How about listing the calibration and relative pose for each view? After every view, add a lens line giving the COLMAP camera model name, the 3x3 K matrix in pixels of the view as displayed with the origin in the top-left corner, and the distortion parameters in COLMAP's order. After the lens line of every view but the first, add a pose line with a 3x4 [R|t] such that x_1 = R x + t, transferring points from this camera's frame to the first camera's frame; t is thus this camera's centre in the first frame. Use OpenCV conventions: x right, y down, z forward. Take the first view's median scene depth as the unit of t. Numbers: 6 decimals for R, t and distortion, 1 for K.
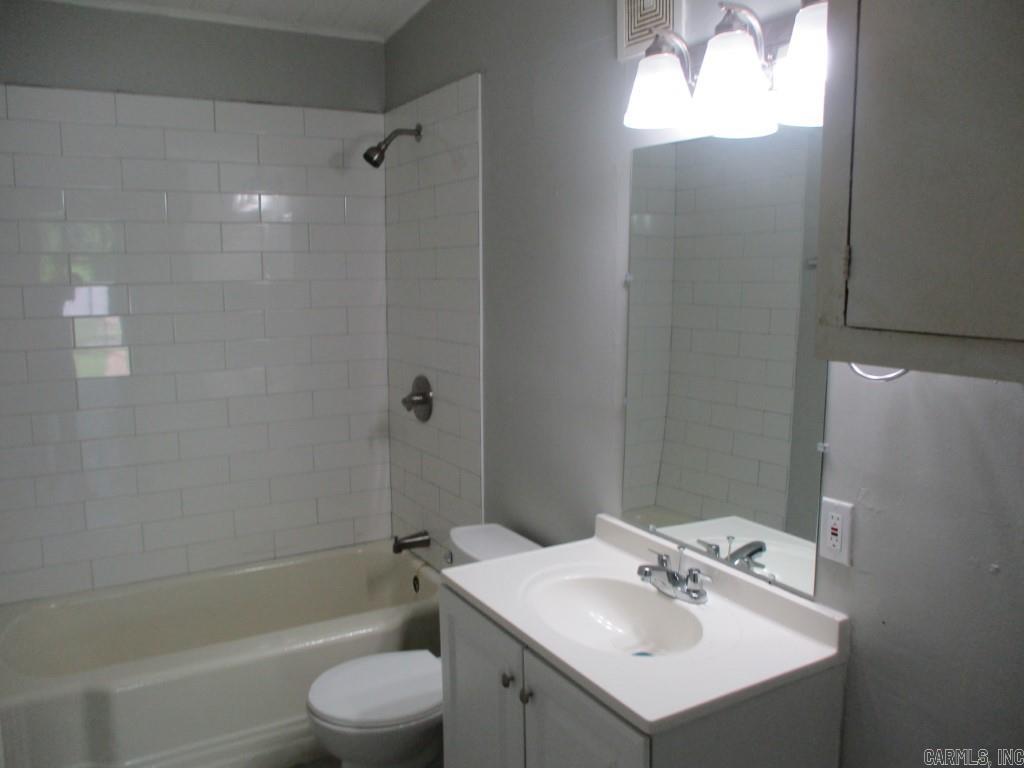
lens RADIAL K [[839.2, 0, 511.1], [0, 839.2, 385.5], [0, 0, 1]] dist [-0.032573, 0.001877]
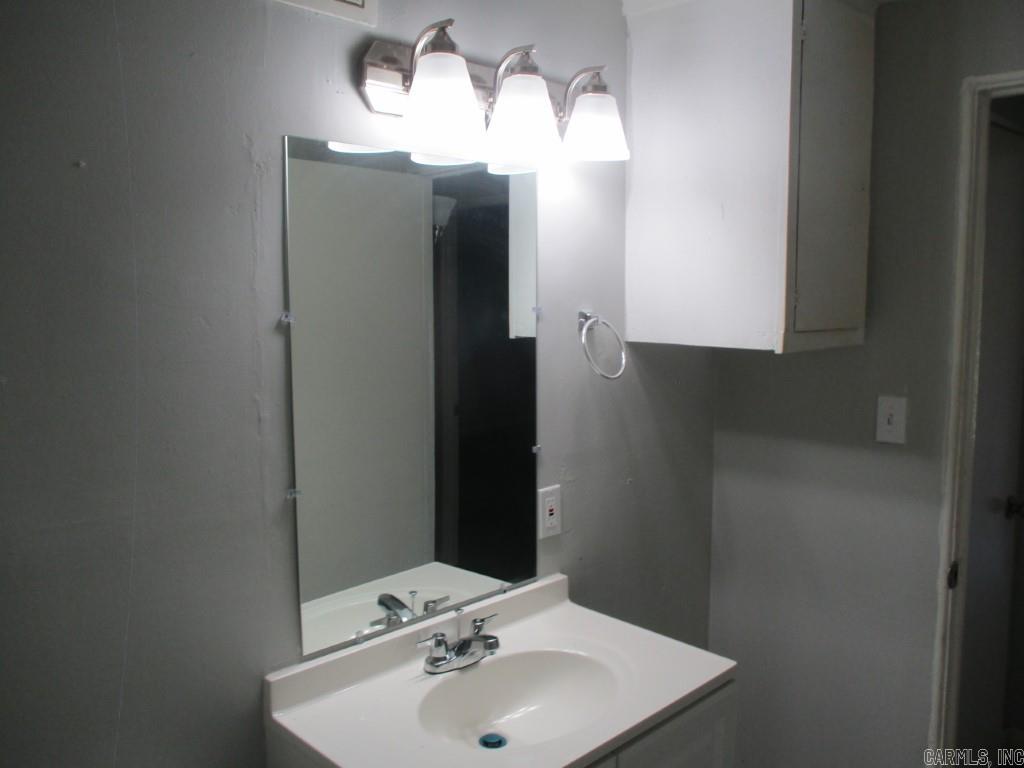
lens RADIAL K [[839.2, 0, 516.7], [0, 839.2, 378.8], [0, 0, 1]] dist [-0.032573, 0.001877]
pose [[-0.253150, -0.099615, 0.962285, -0.546752], [0.136047, 0.981134, 0.137356, -0.138547], [-0.957813, 0.165688, -0.234822, 0.924423]]
